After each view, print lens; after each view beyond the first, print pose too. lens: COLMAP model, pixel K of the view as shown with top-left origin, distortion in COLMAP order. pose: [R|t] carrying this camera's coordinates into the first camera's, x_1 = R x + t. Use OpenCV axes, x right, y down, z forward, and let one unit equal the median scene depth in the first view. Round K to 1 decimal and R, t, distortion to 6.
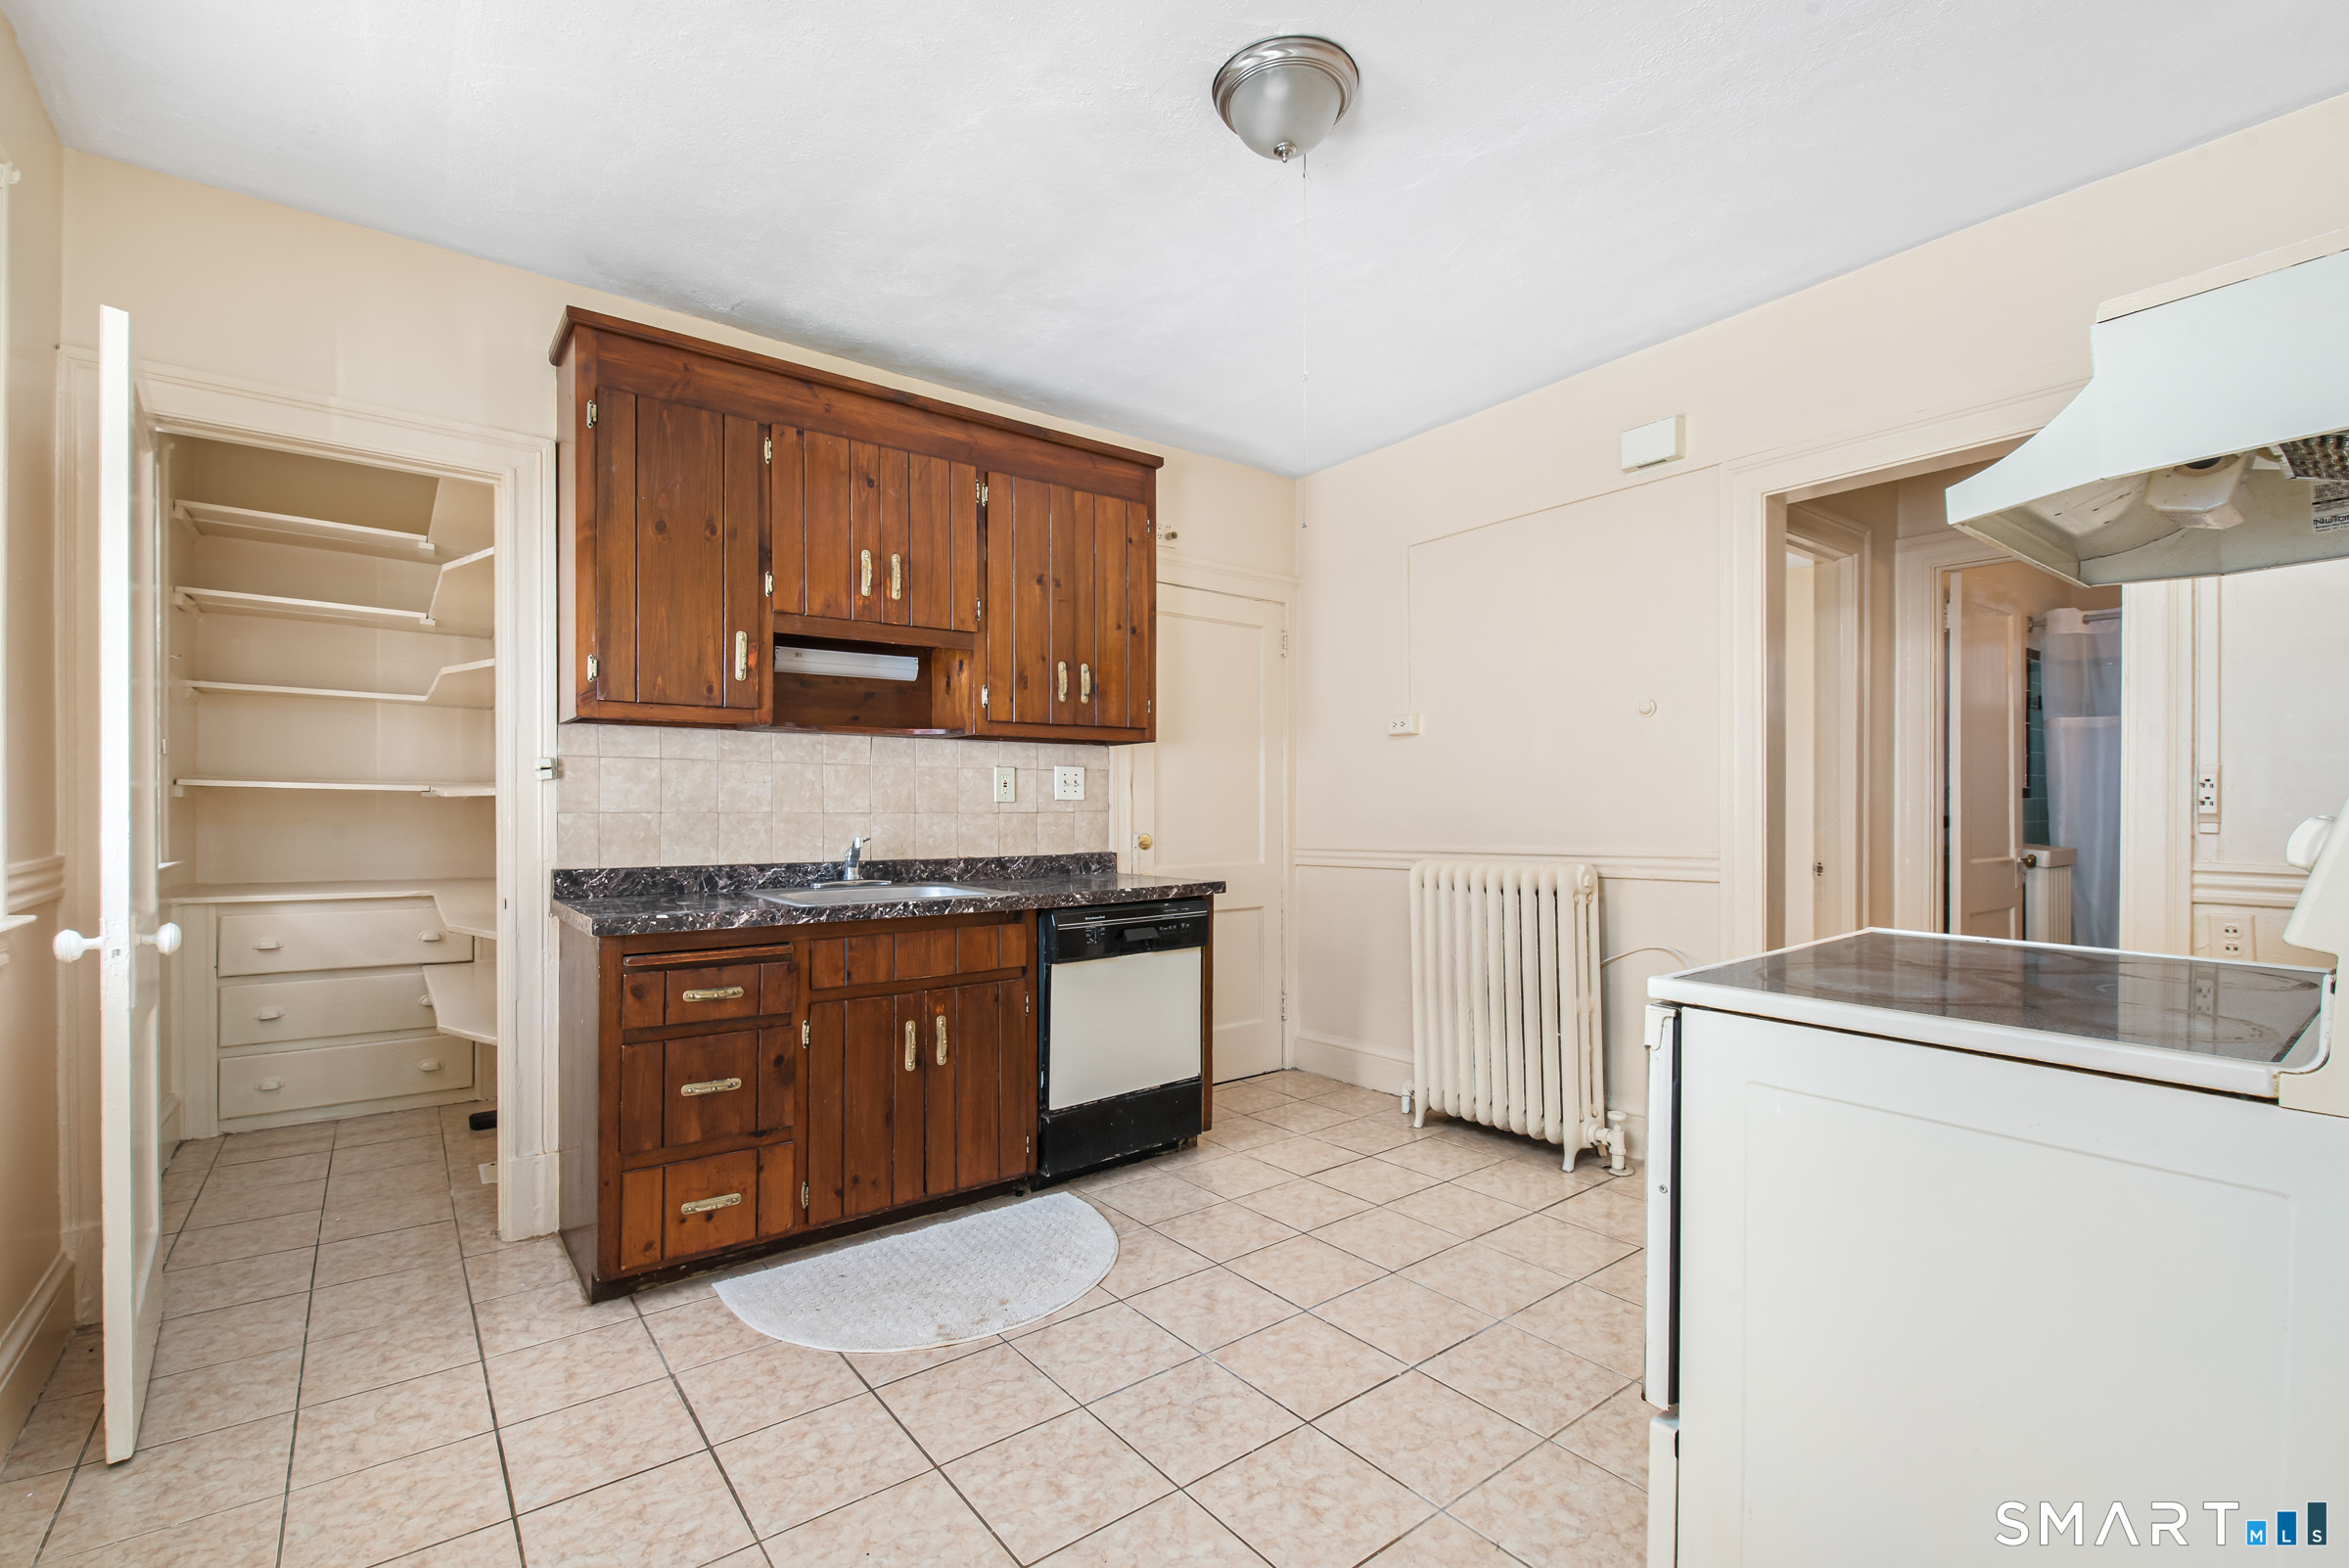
lens RADIAL K [[1039.5, 0, 1180.1], [0, 1039.5, 788.0], [0, 0, 1]] dist [-0.000925, 0.000038]
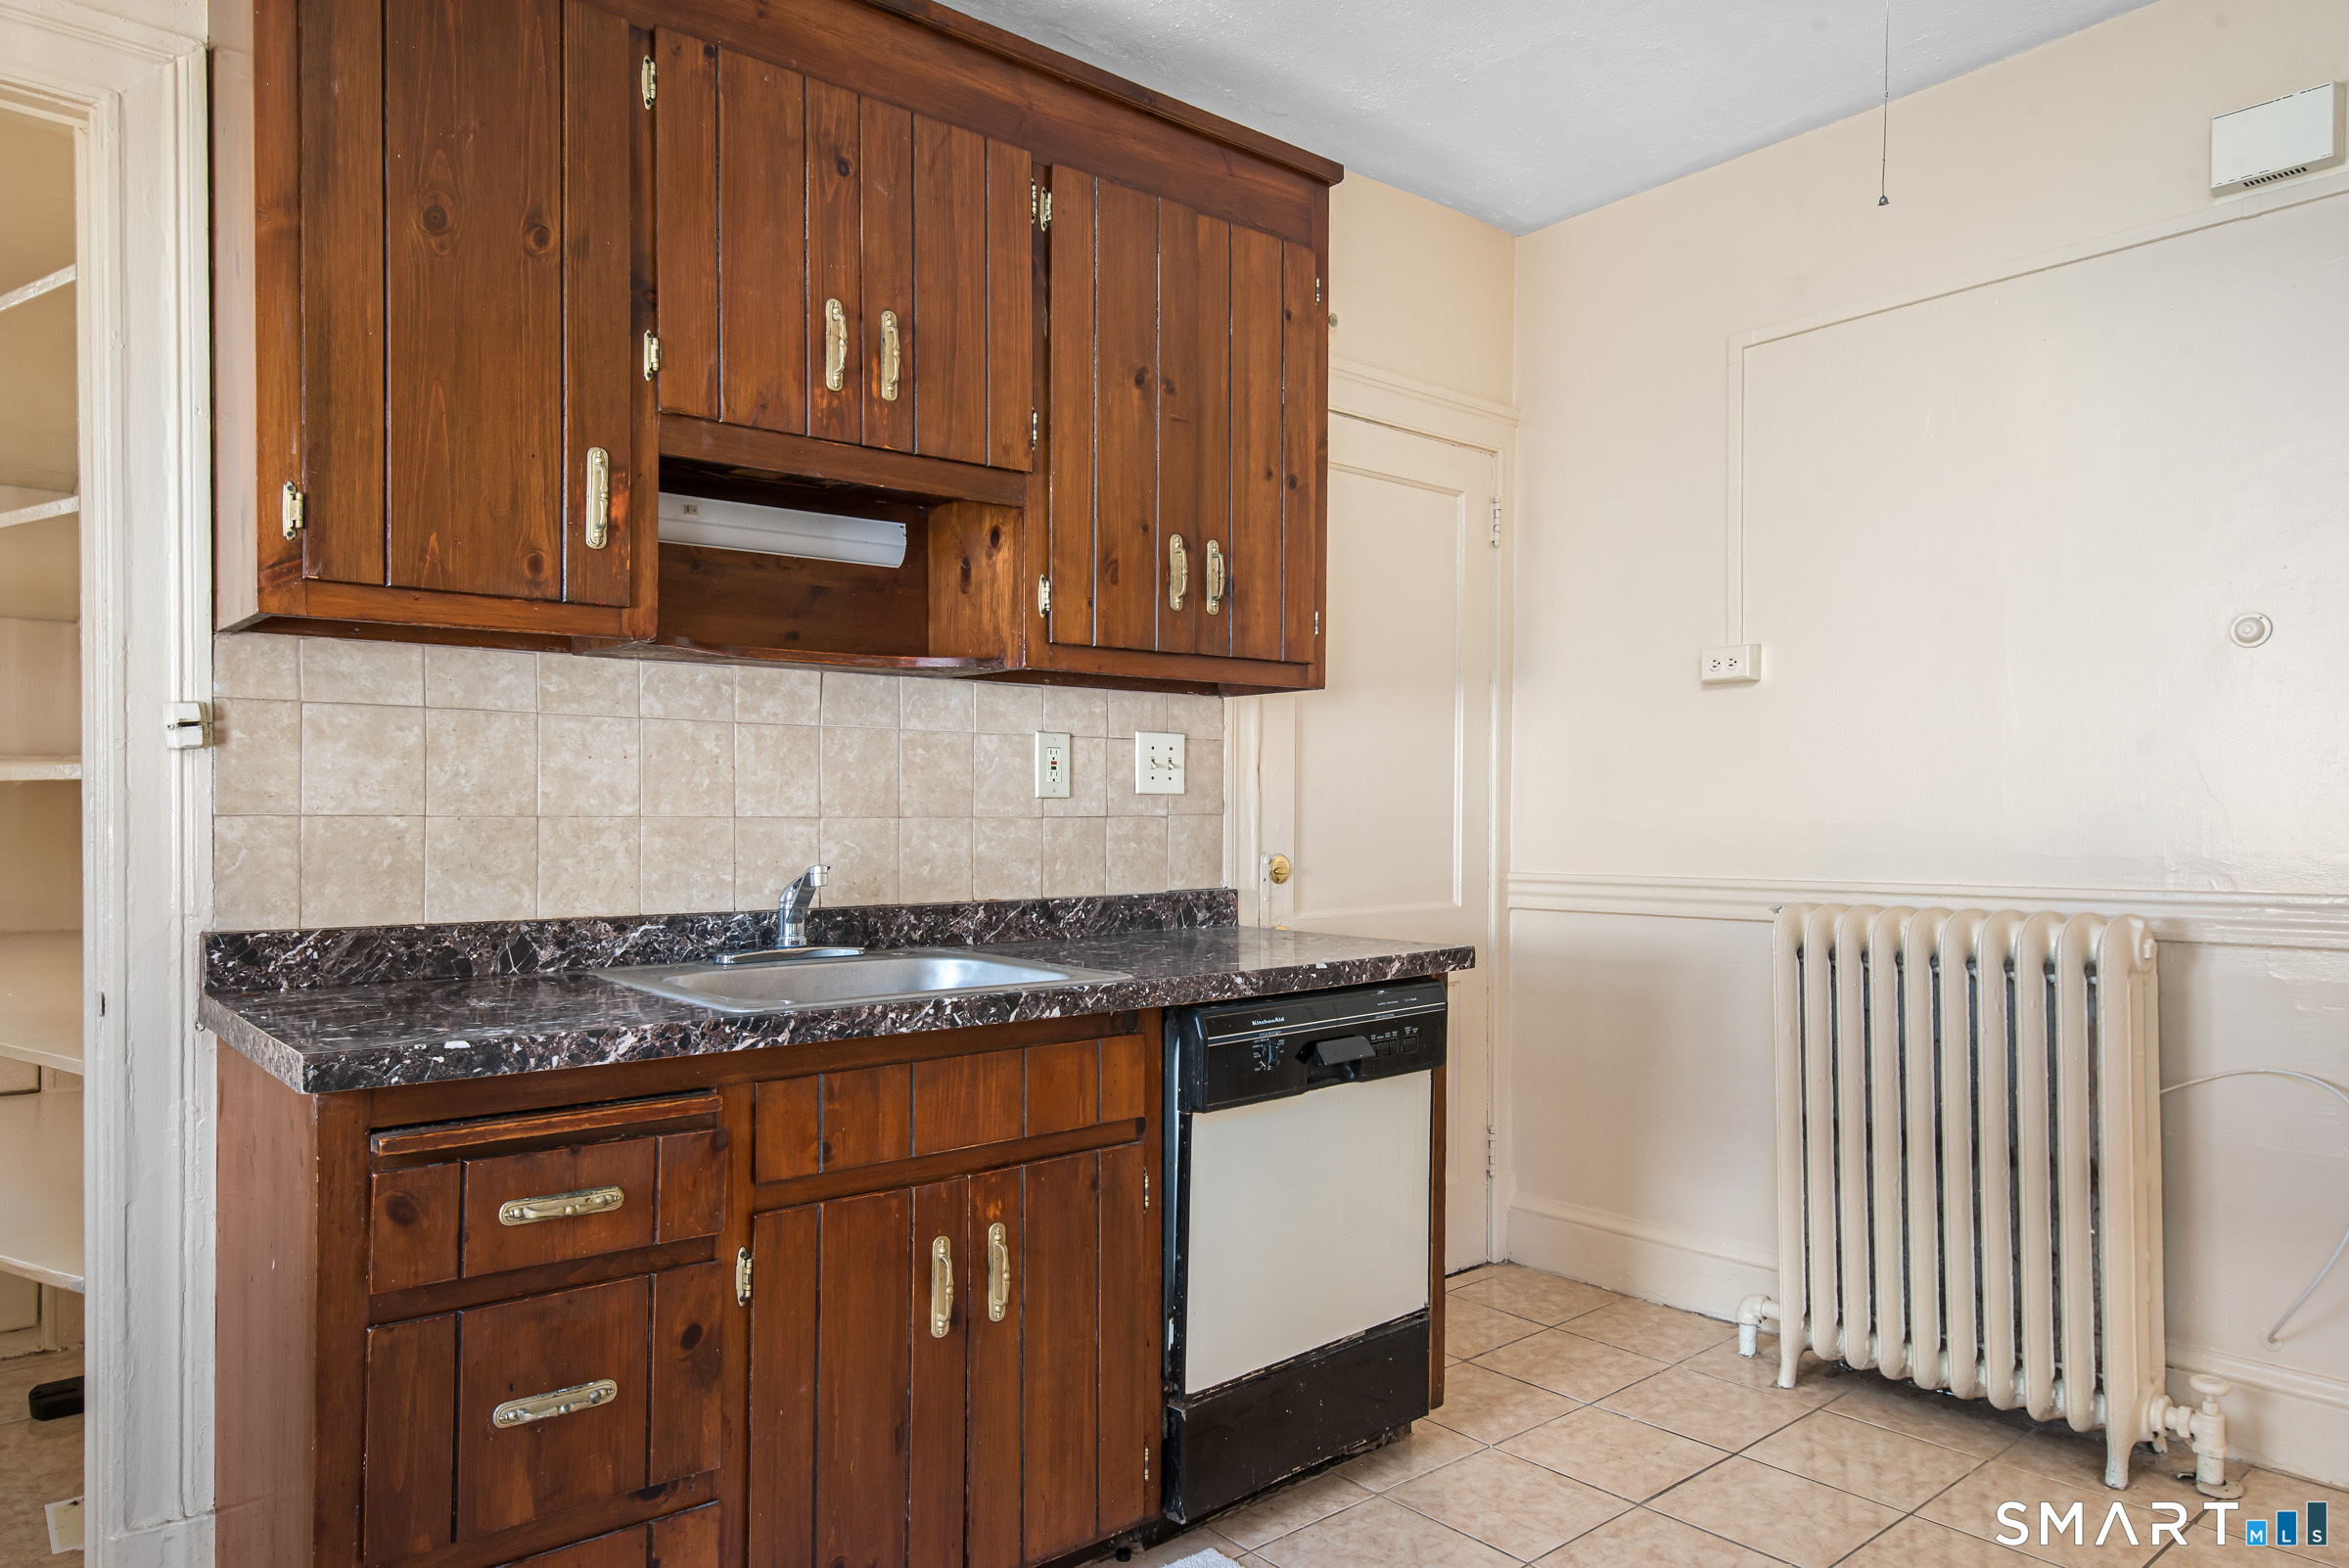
lens RADIAL K [[1524.8, 0, 1172.3], [0, 1524.8, 792.6], [0, 0, 1]] dist [0.014773, -0.004193]
pose [[0.999362, 0.005299, 0.035317, -0.160744], [-0.005707, 0.999918, 0.011465, 0.001939], [-0.035253, -0.011659, 0.999310, 0.244310]]
